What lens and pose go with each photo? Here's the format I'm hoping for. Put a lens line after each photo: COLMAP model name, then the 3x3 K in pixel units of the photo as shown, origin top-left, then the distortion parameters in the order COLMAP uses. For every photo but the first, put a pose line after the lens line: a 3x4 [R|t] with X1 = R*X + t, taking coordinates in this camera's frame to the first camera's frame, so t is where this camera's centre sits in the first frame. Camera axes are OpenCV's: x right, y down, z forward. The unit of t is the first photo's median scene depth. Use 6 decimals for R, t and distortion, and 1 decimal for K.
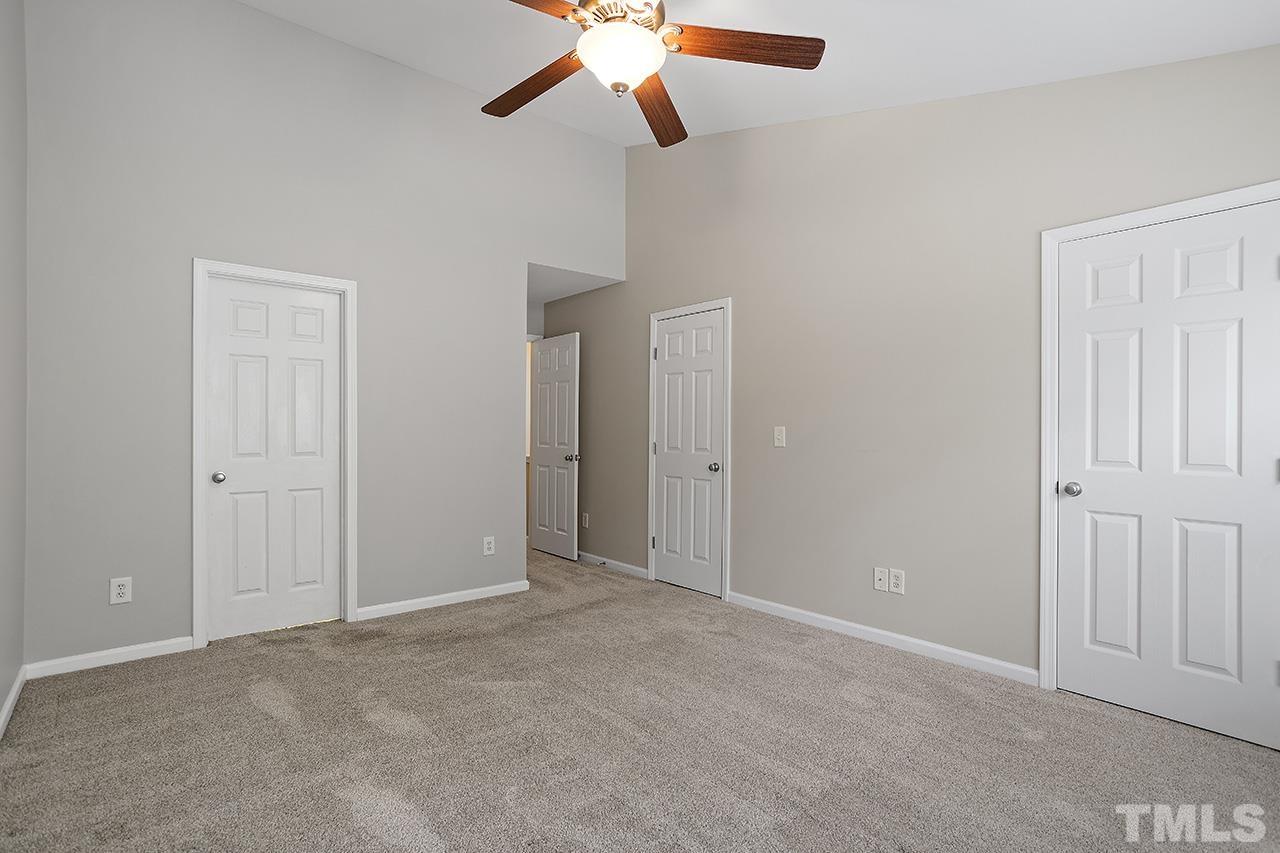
lens RADIAL K [[623.7, 0, 639.7], [0, 623.7, 435.6], [0, 0, 1]] dist [-0.054503, 0.034211]
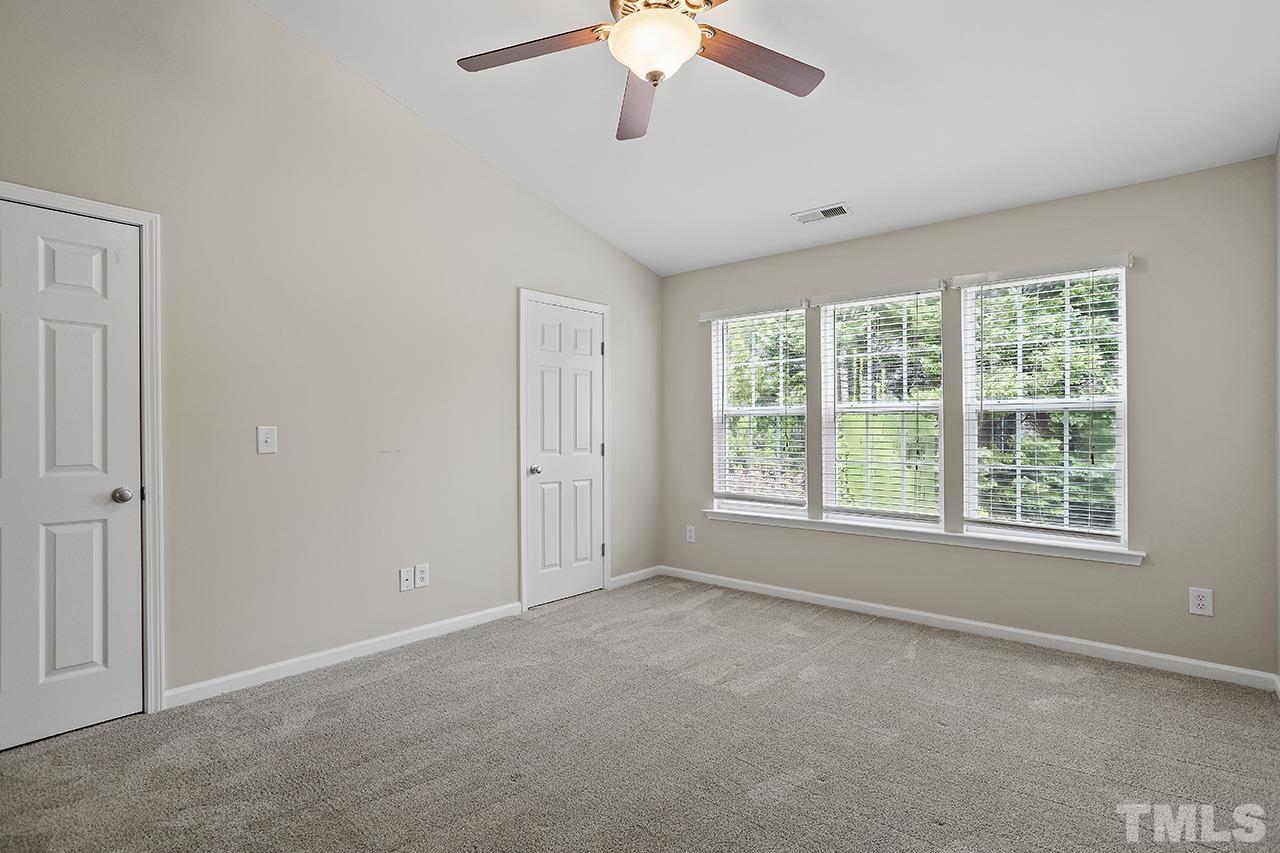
lens RADIAL K [[623.7, 0, 639.7], [0, 623.7, 435.6], [0, 0, 1]] dist [-0.054503, 0.034211]
pose [[-0.148593, -0.009215, 0.988855, -0.575710], [0.010642, 0.999884, 0.010917, -0.006352], [-0.988841, 0.012146, -0.148478, 0.678550]]
